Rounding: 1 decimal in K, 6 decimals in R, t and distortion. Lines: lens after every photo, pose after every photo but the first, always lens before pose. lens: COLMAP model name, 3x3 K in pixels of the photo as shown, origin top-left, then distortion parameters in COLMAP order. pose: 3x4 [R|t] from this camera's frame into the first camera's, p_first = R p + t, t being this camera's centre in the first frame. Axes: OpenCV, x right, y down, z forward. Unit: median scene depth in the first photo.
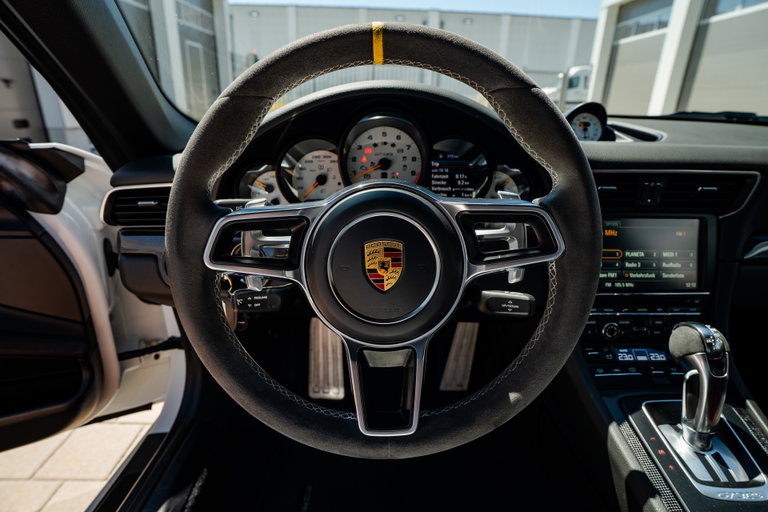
lens RADIAL K [[417.5, 0, 381.0], [0, 417.5, 254.8], [0, 0, 1]] dist [-0.050858, 0.017017]
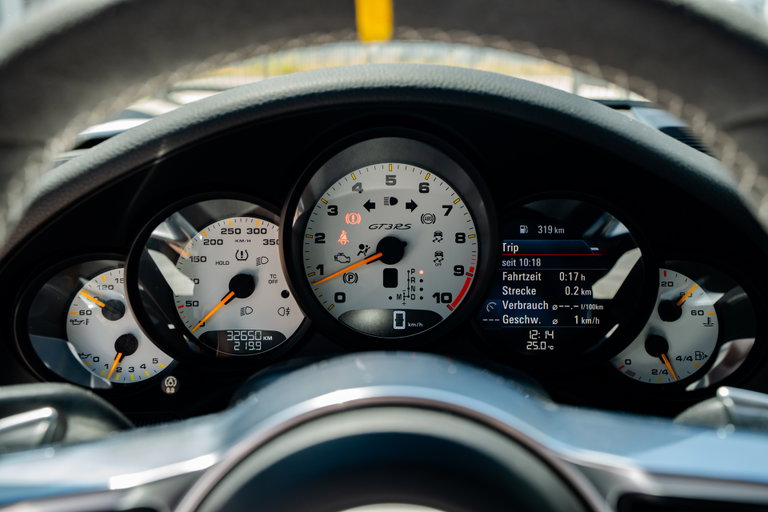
lens RADIAL K [[732.2, 0, 379.9], [0, 732.2, 253.5], [0, 0, 1]] dist [0.061407, 0.000000]
pose [[0.999994, 0.000030, -0.003583, -0.000400], [-0.000410, 0.994334, -0.106299, -0.135036], [0.003560, 0.106300, 0.994328, 0.258468]]
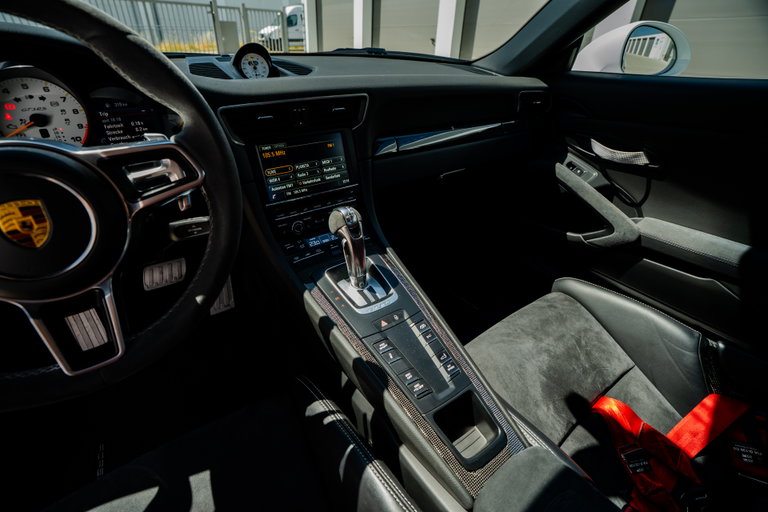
lens RADIAL K [[360.9, 0, 386.5], [0, 360.9, 253.0], [0, 0, 1]] dist [-0.052732, 0.014445]
pose [[0.810220, -0.295134, 0.506398, 0.161735], [0.195033, 0.950495, 0.241912, 0.034388], [-0.552726, -0.097237, 0.827671, -0.122802]]
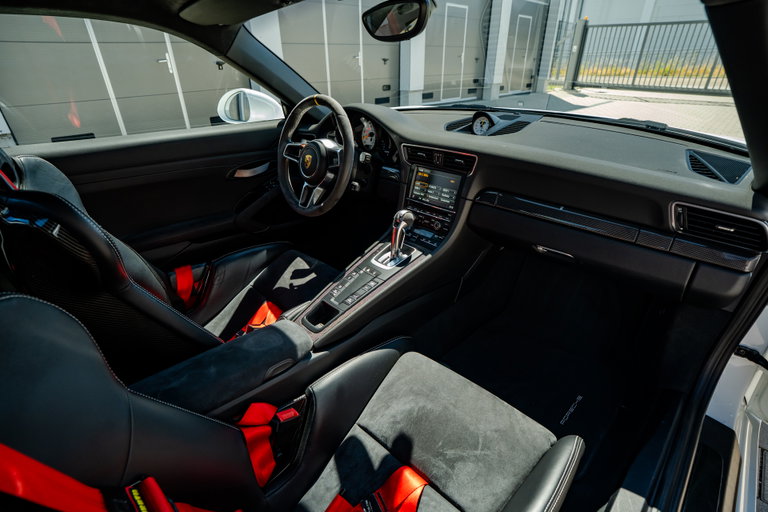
lens RADIAL K [[360.9, 0, 380.9], [0, 360.9, 252.1], [0, 0, 1]] dist [-0.052732, 0.014445]
pose [[0.707858, 0.304091, -0.637547, 1.633605], [-0.217910, 0.952575, 0.212407, -0.017272], [0.671902, -0.011426, 0.740552, -0.552385]]
